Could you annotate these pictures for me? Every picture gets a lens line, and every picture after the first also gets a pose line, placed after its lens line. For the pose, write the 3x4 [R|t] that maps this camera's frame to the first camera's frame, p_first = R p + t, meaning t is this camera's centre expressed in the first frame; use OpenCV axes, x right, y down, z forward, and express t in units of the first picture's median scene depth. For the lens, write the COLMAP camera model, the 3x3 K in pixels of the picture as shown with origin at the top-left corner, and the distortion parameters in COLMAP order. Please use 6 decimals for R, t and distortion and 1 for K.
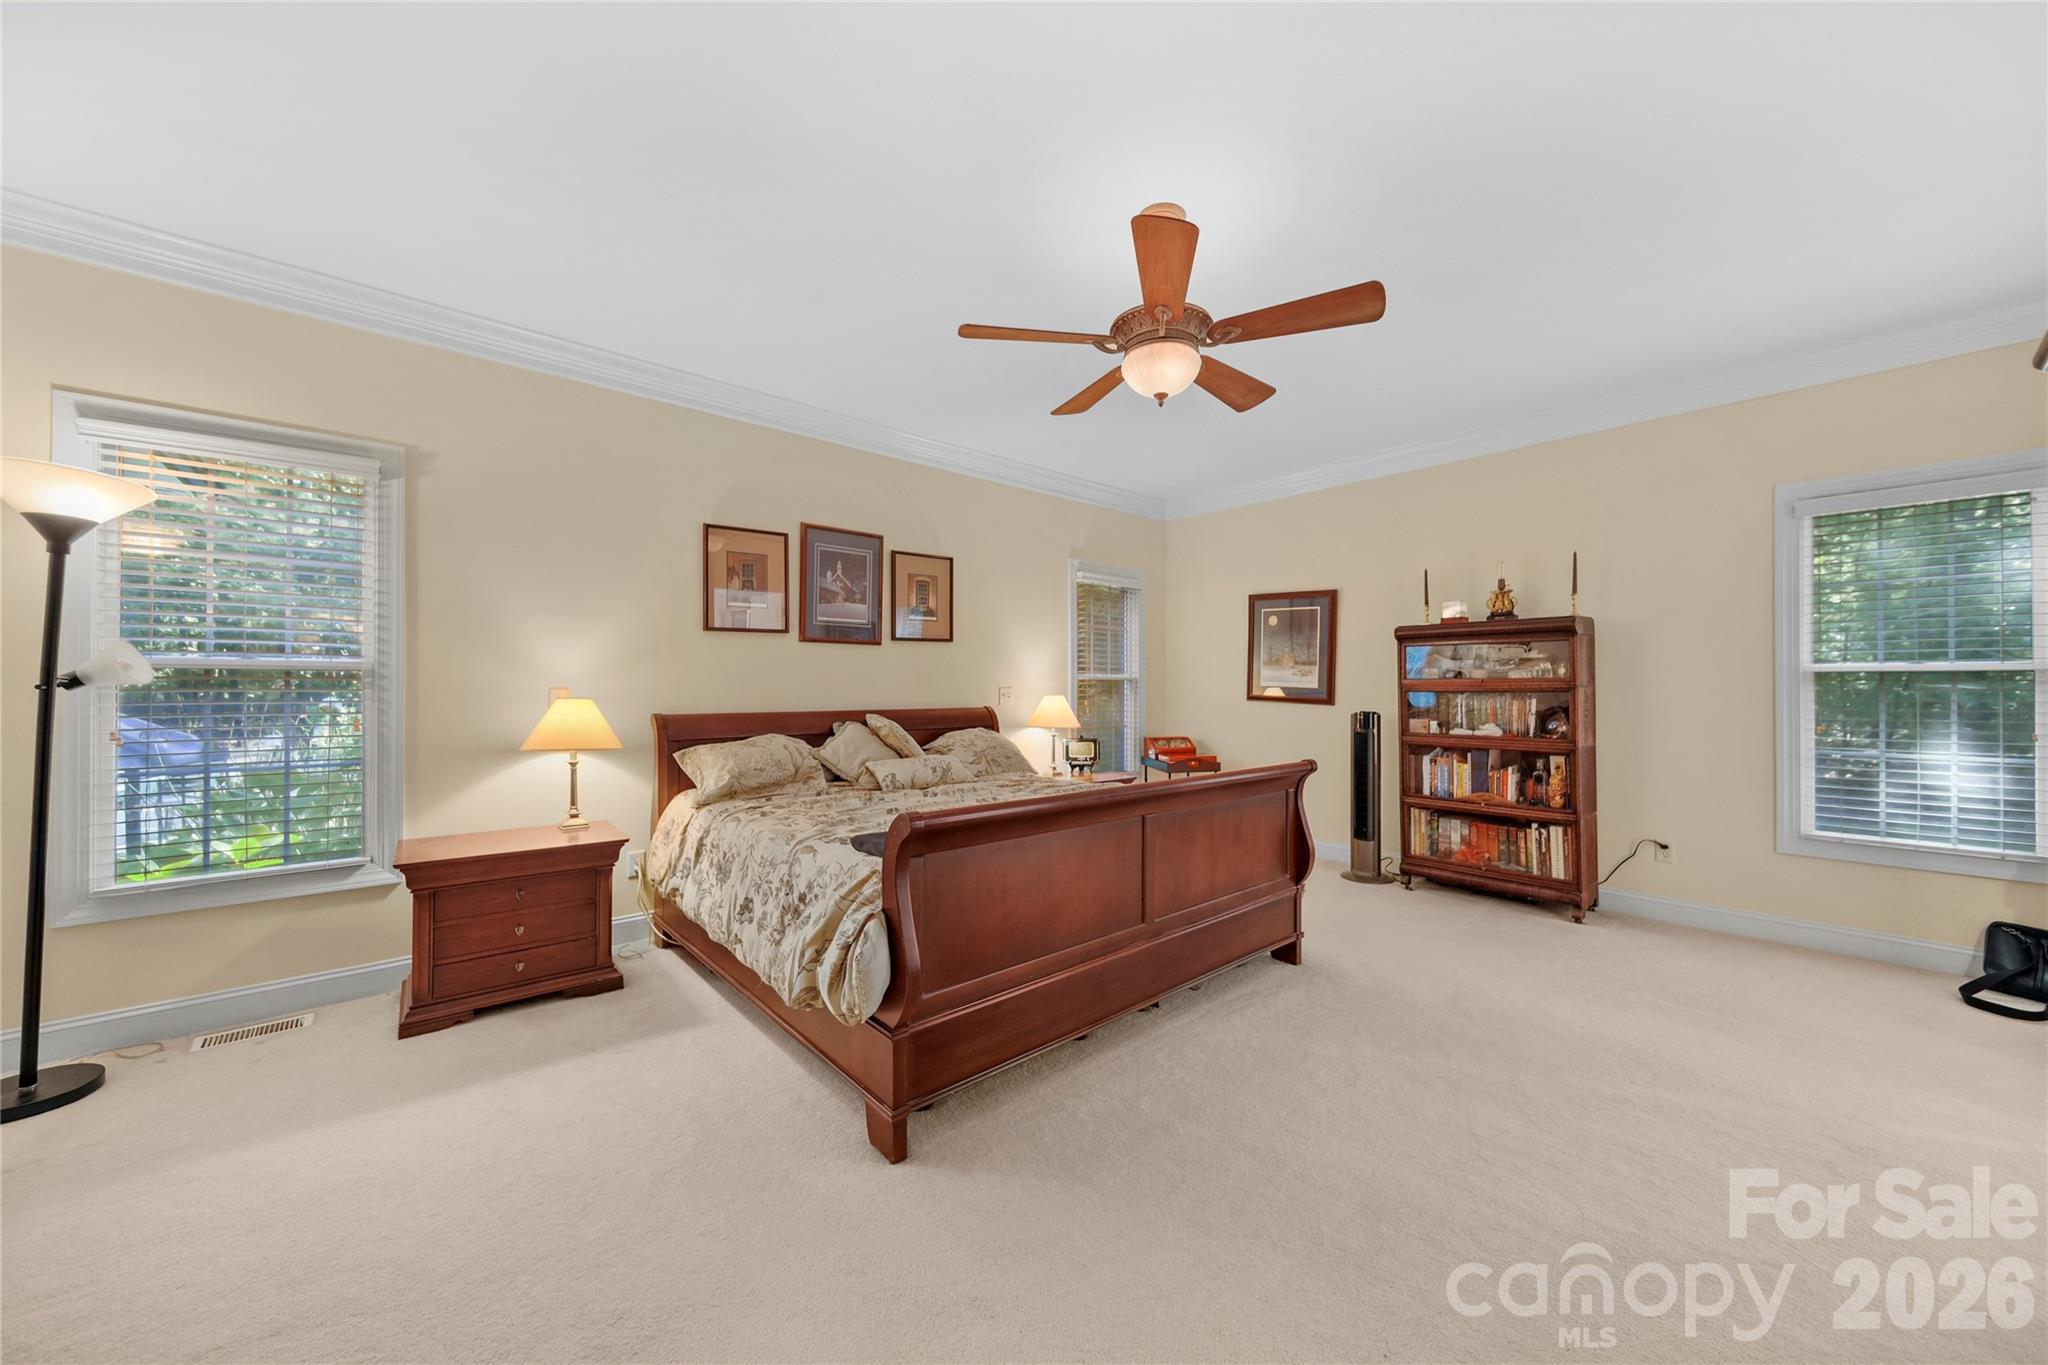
lens RADIAL K [[735.4, 0, 1034.9], [0, 735.4, 684.6], [0, 0, 1]] dist [-0.000406, -0.000272]
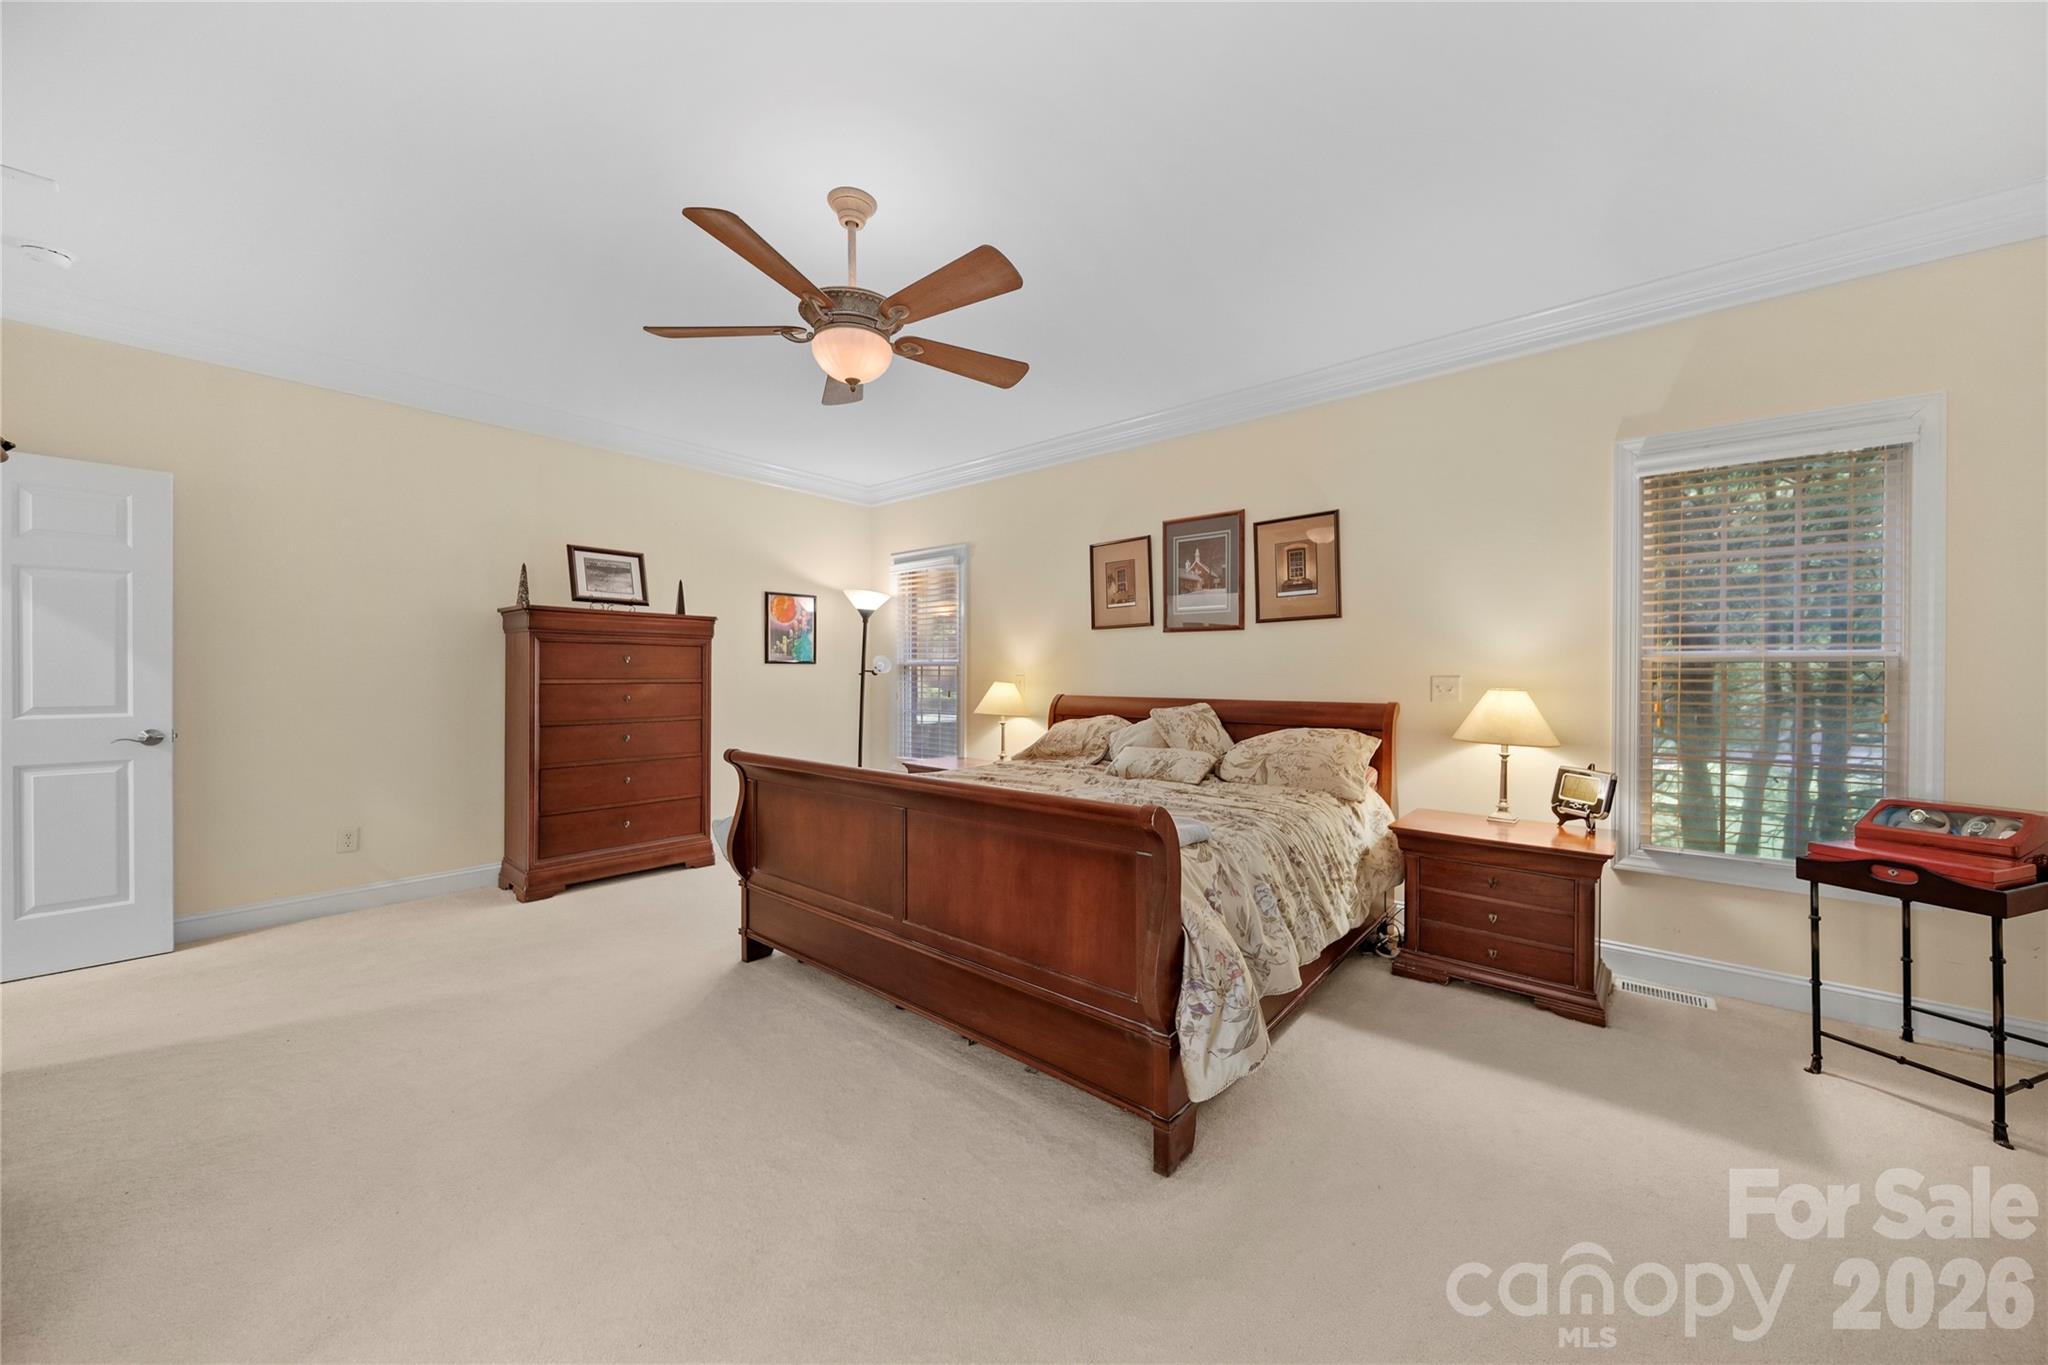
lens RADIAL K [[723.2, 0, 1012.7], [0, 723.2, 676.3], [0, 0, 1]] dist [-0.000558, -0.000231]
pose [[0.129388, 0.000748, -0.991594, 0.675050], [-0.001485, 0.999999, 0.000561, 0.004647], [0.991593, 0.001400, 0.129389, 0.625525]]
